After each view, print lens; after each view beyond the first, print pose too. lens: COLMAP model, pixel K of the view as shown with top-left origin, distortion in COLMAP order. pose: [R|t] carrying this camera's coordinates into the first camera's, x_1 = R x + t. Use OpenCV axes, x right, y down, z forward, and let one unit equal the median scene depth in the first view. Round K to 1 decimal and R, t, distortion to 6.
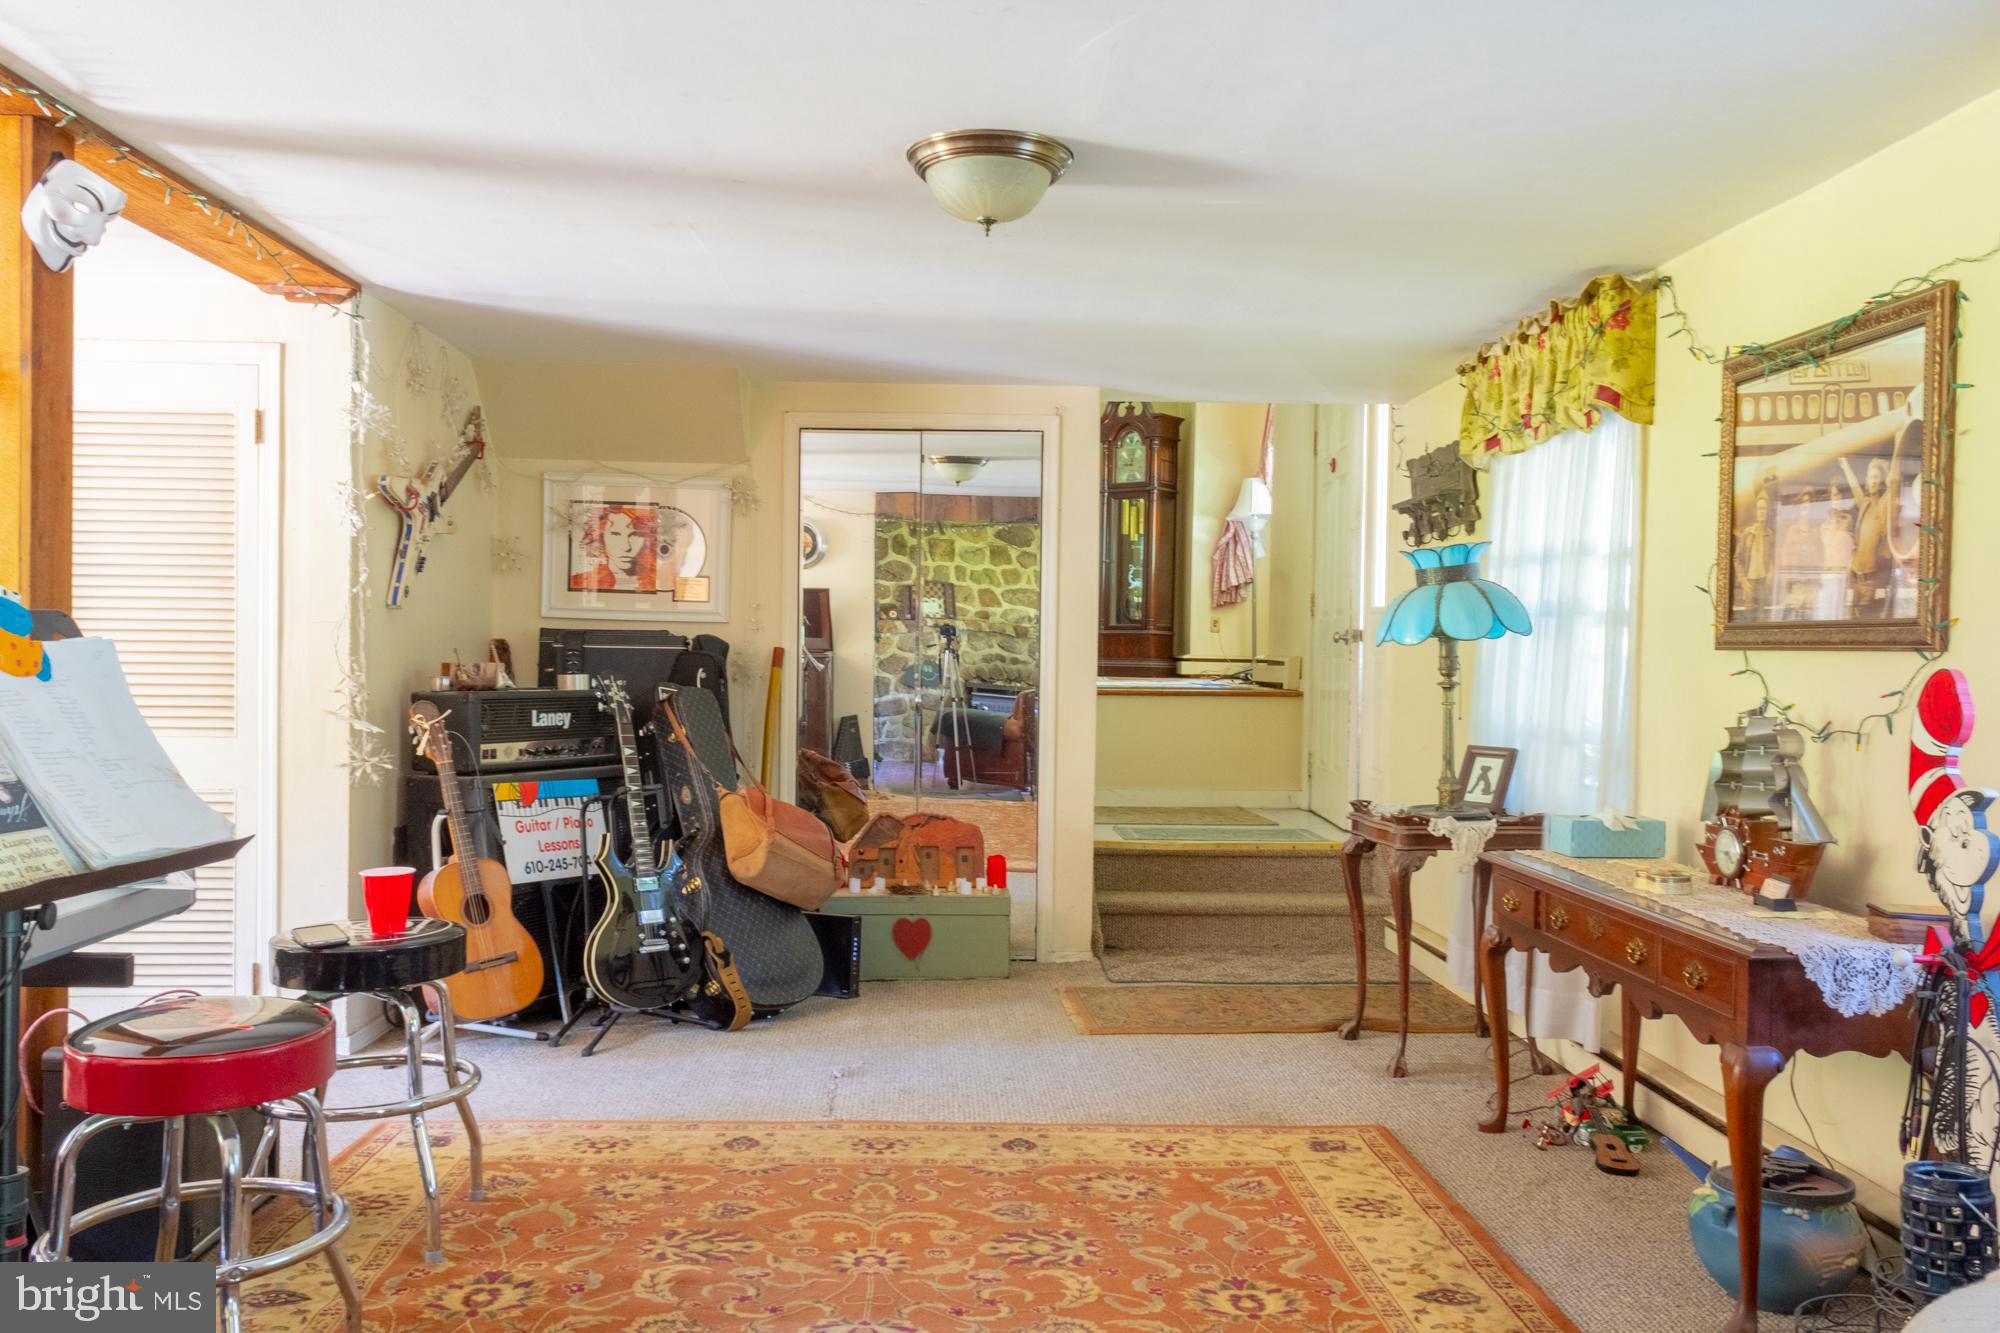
lens RADIAL K [[1593.0, 0, 1000.0], [0, 1593.0, 666.5], [0, 0, 1]] dist [0.009882, -0.006366]
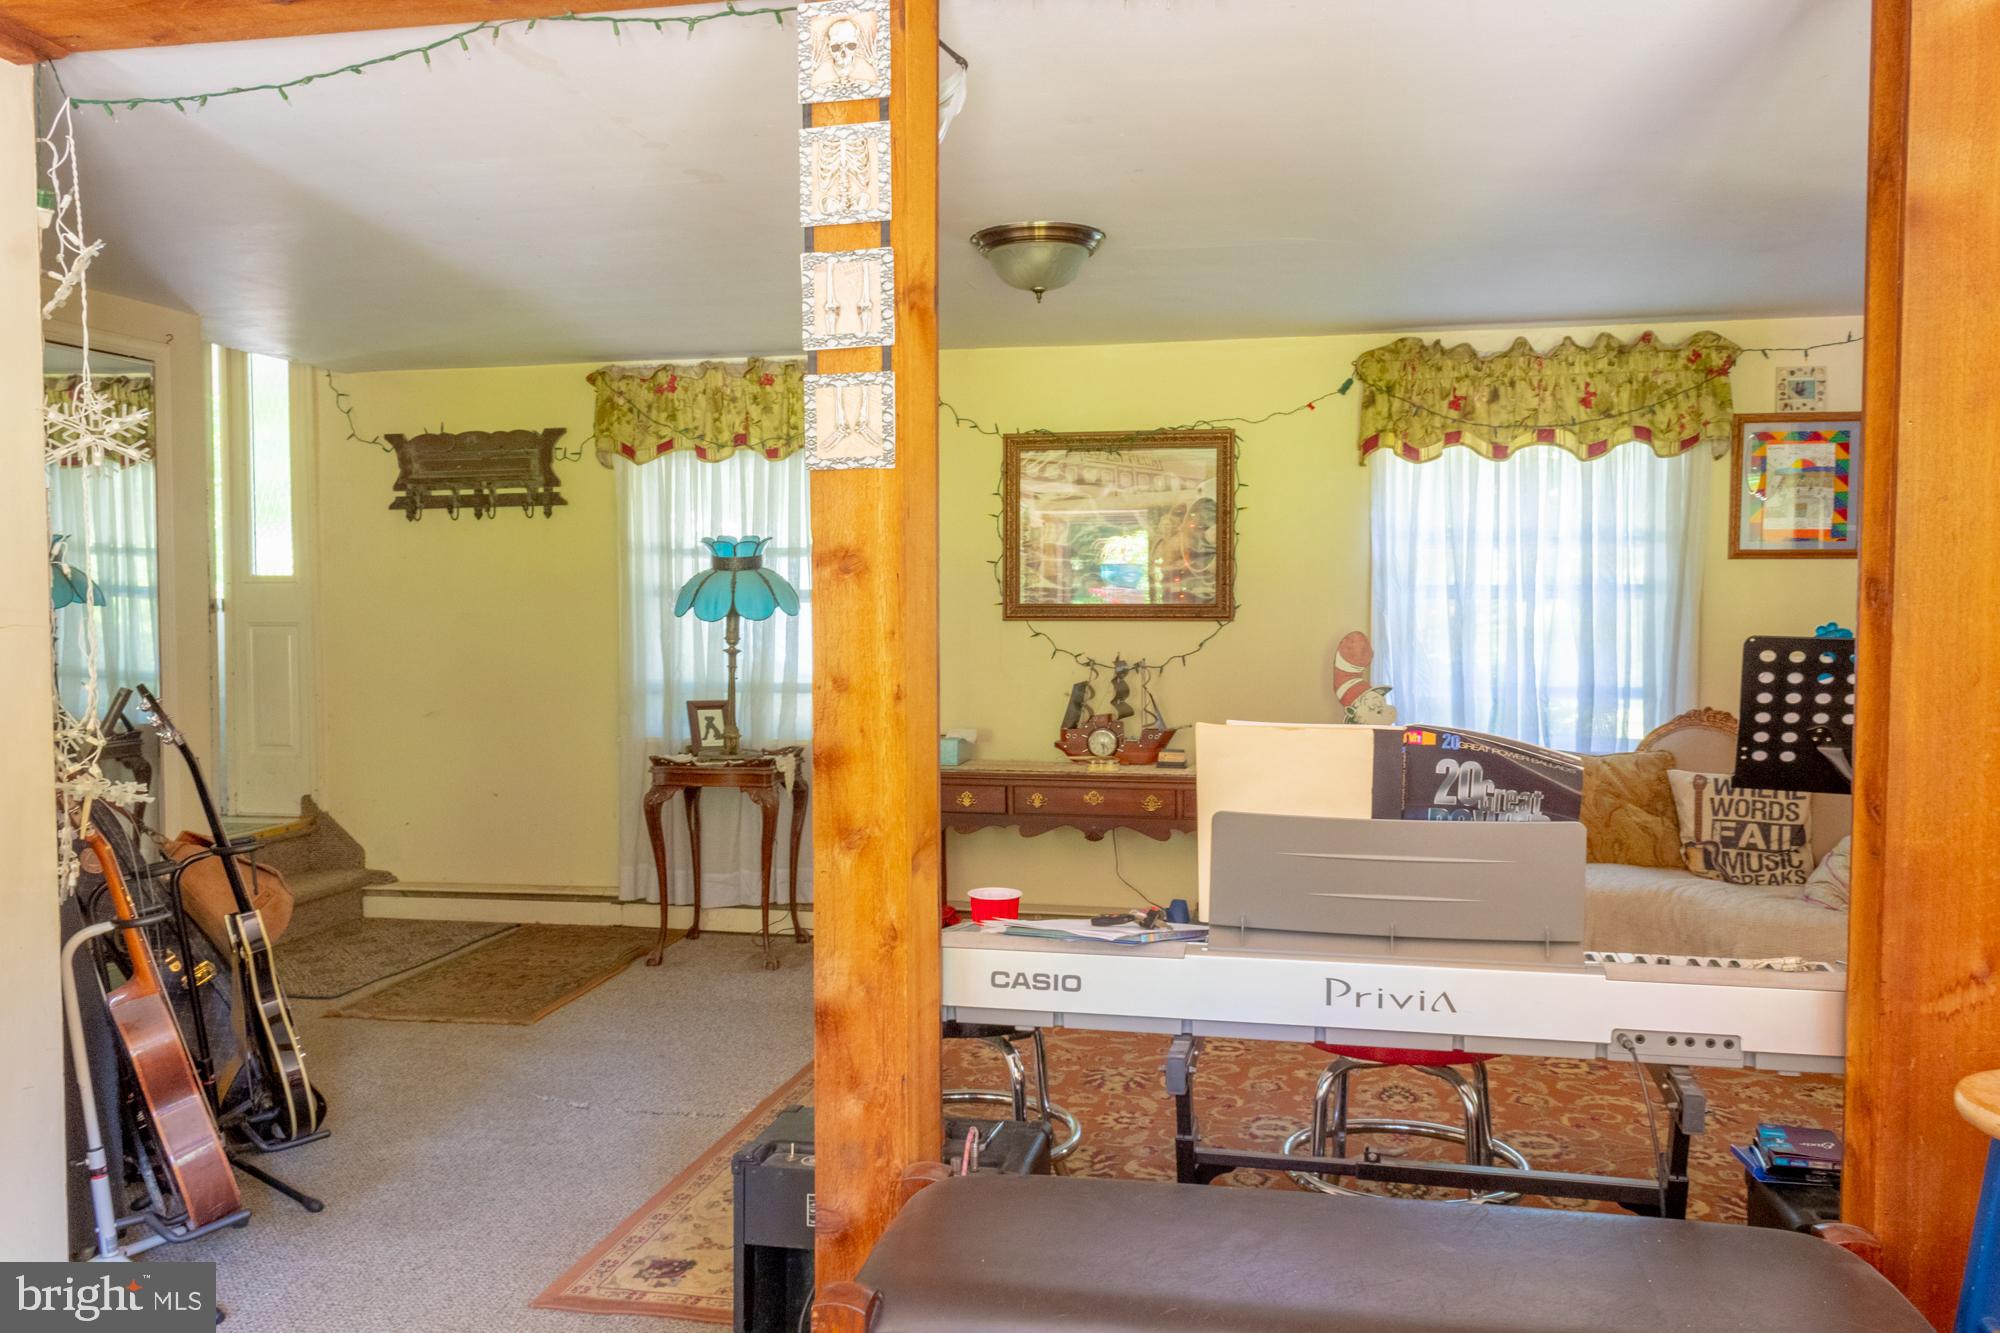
lens RADIAL K [[1593.0, 0, 1000.0], [0, 1593.0, 666.5], [0, 0, 1]] dist [0.009882, -0.006366]
pose [[0.278226, -0.051071, 0.959157, -1.038544], [0.016173, 0.998693, 0.048484, -0.040948], [-0.960379, 0.002023, 0.278689, 0.574499]]
